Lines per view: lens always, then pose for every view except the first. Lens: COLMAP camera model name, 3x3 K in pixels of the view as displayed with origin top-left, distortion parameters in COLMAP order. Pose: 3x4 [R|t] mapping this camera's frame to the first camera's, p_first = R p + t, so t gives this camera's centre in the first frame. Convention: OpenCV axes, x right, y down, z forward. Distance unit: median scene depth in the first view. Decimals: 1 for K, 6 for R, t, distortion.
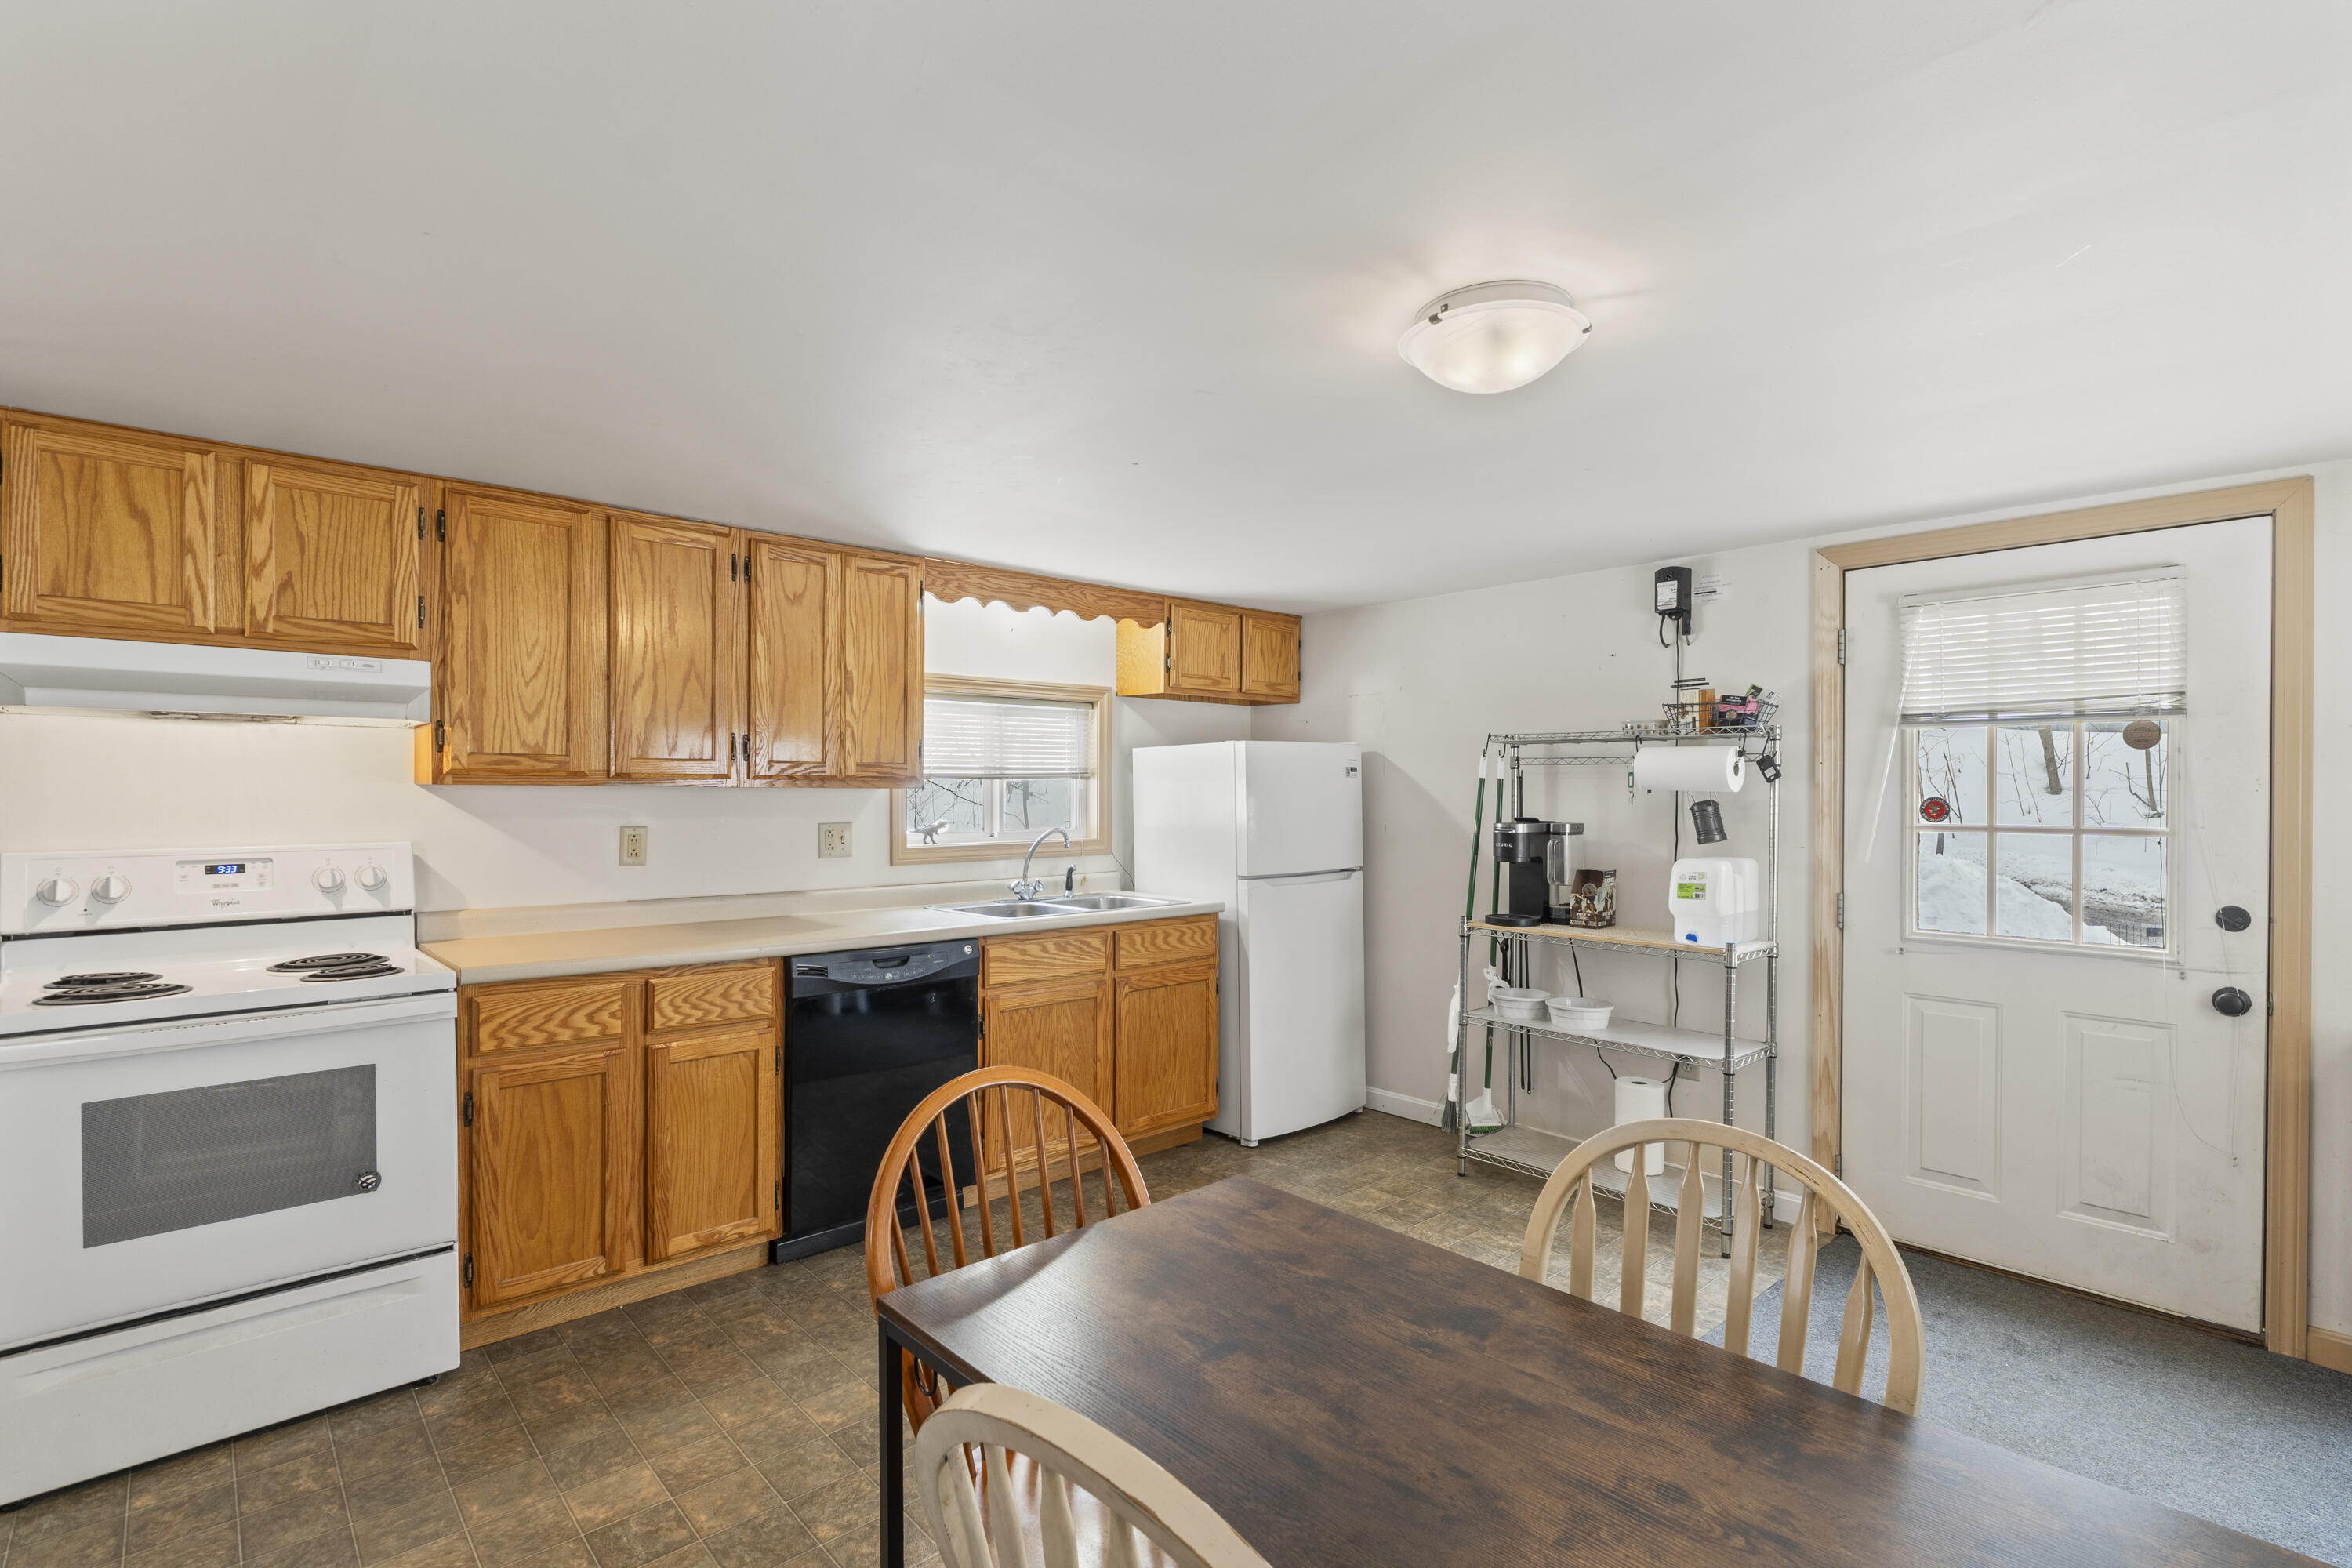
lens RADIAL K [[1094.5, 0, 1167.5], [0, 1094.5, 799.1], [0, 0, 1]] dist [-0.008041, 0.000901]
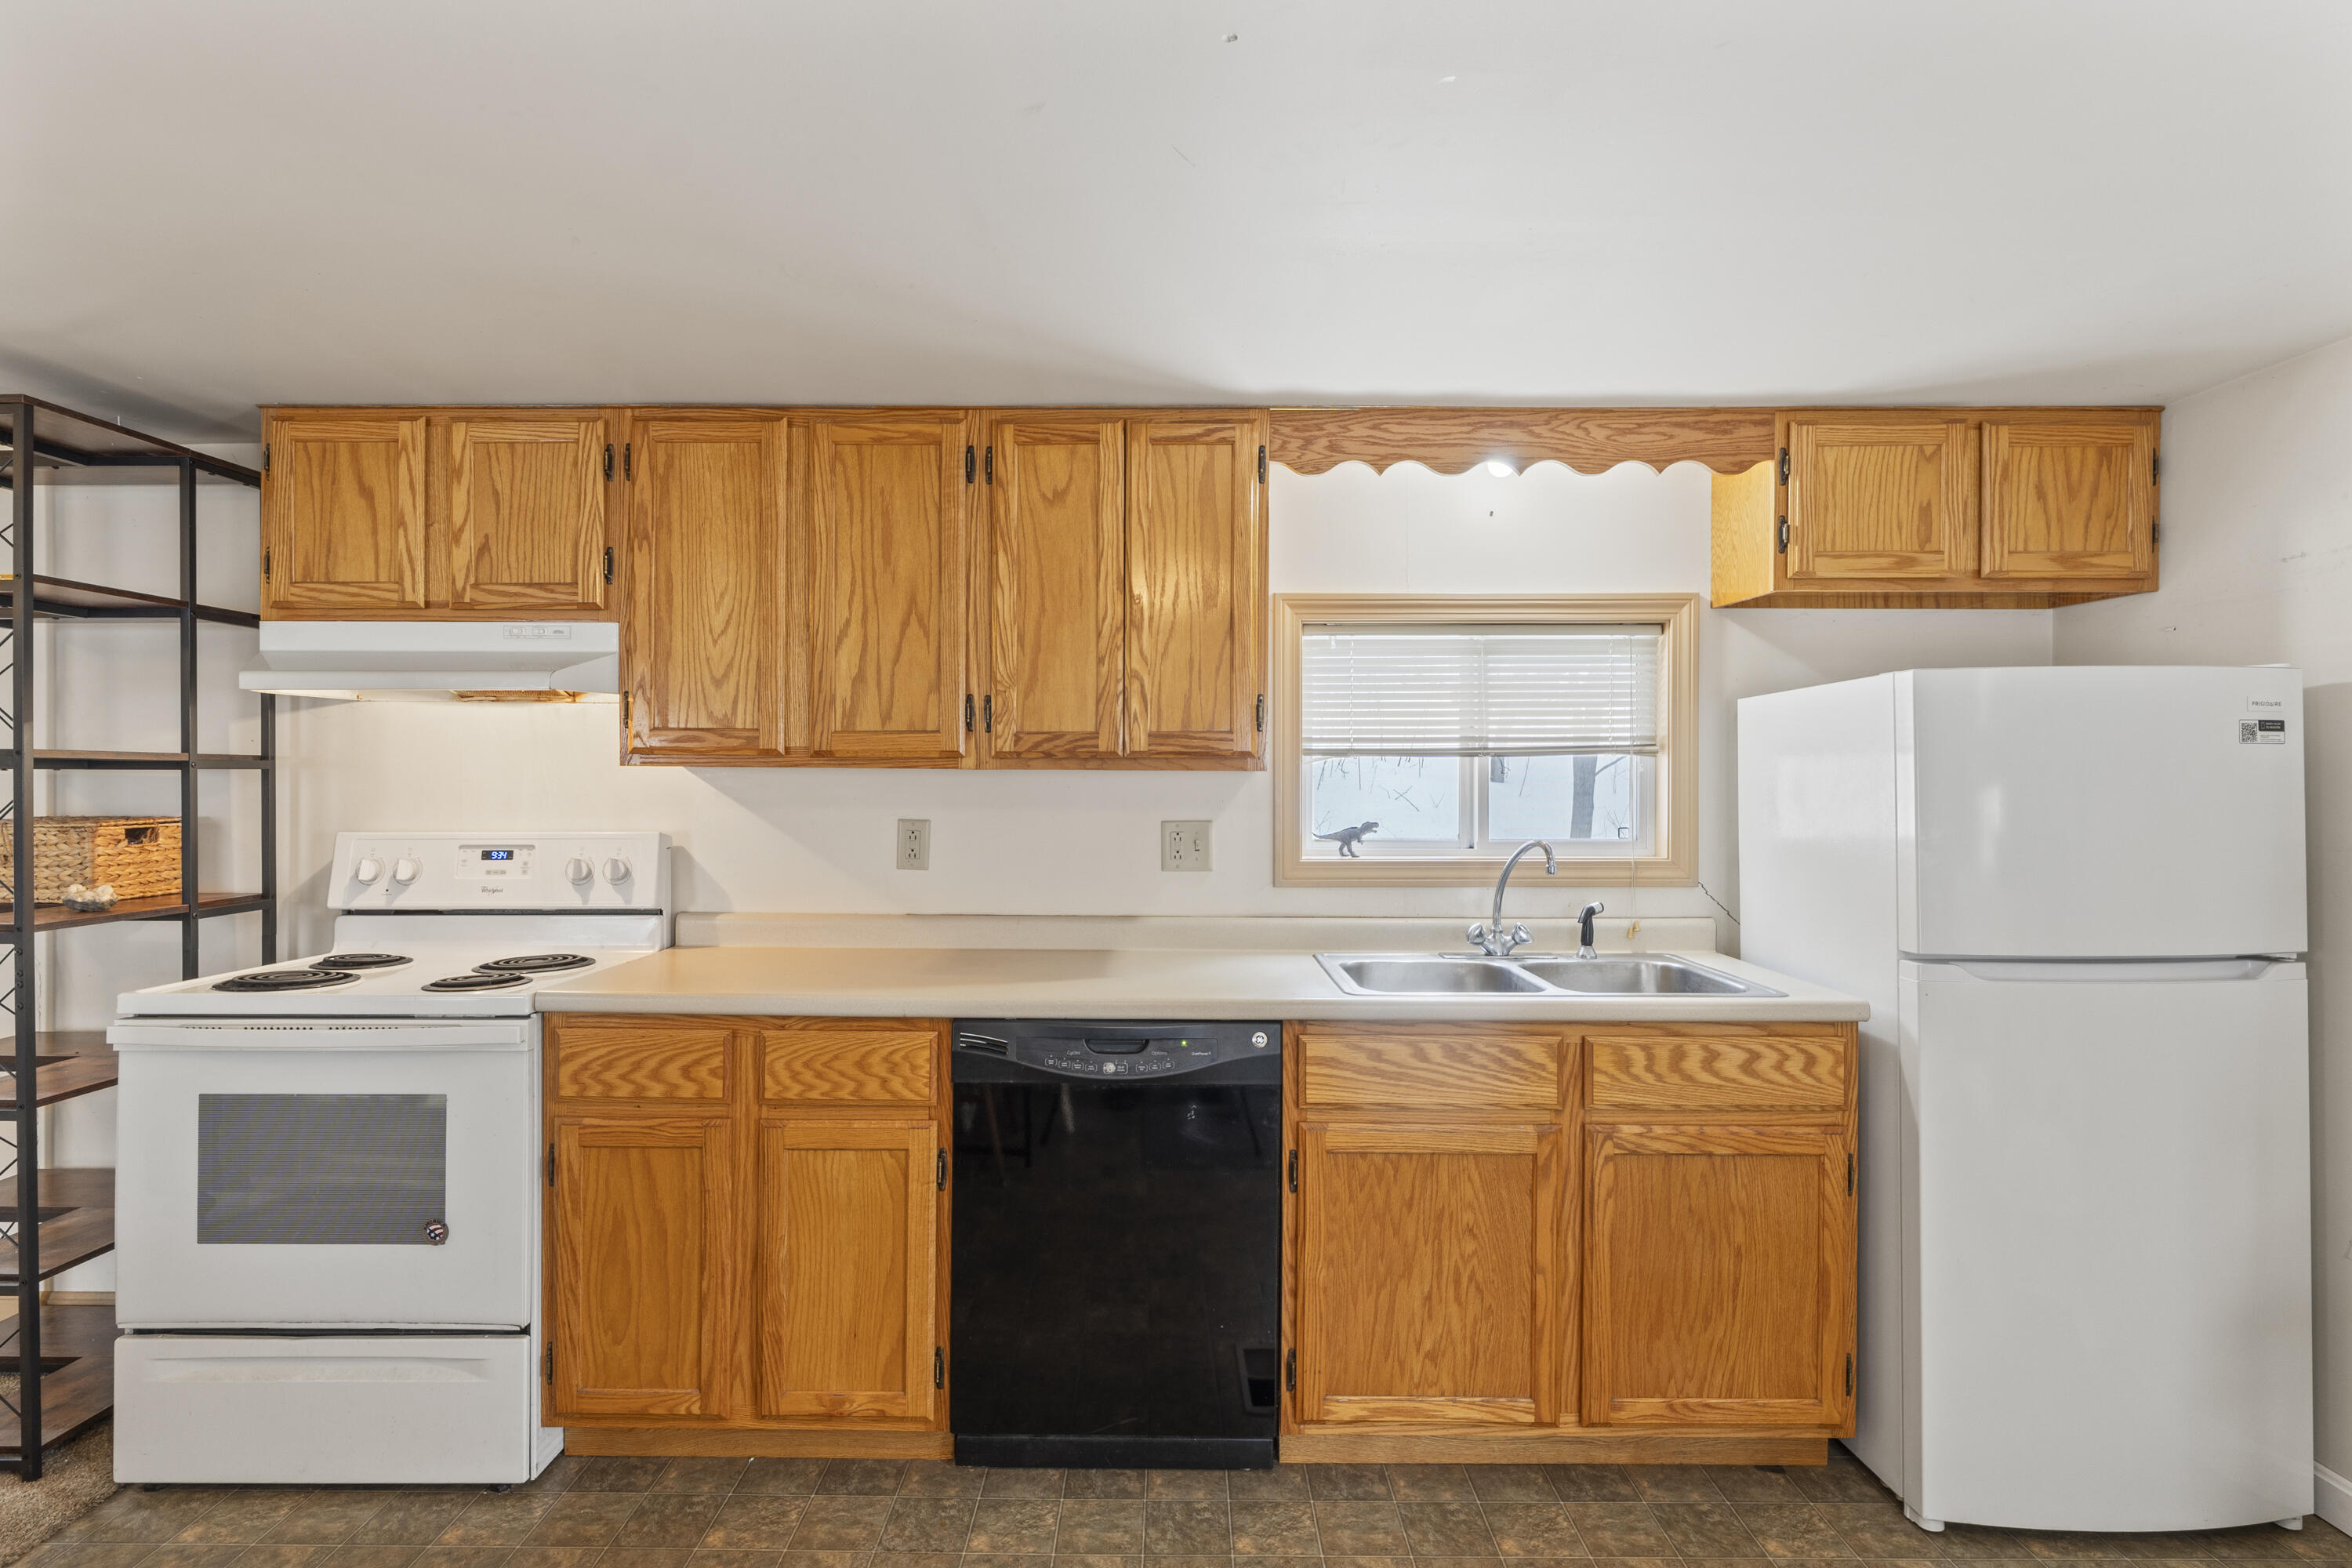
lens RADIAL K [[1185.5, 0, 1170.0], [0, 1185.5, 778.5], [0, 0, 1]] dist [-0.006213, 0.001188]
pose [[0.739000, 0.001950, -0.673703, 0.218138], [-0.006539, 0.999969, -0.004278, -0.002152], [0.673674, 0.007567, 0.738990, 0.490378]]
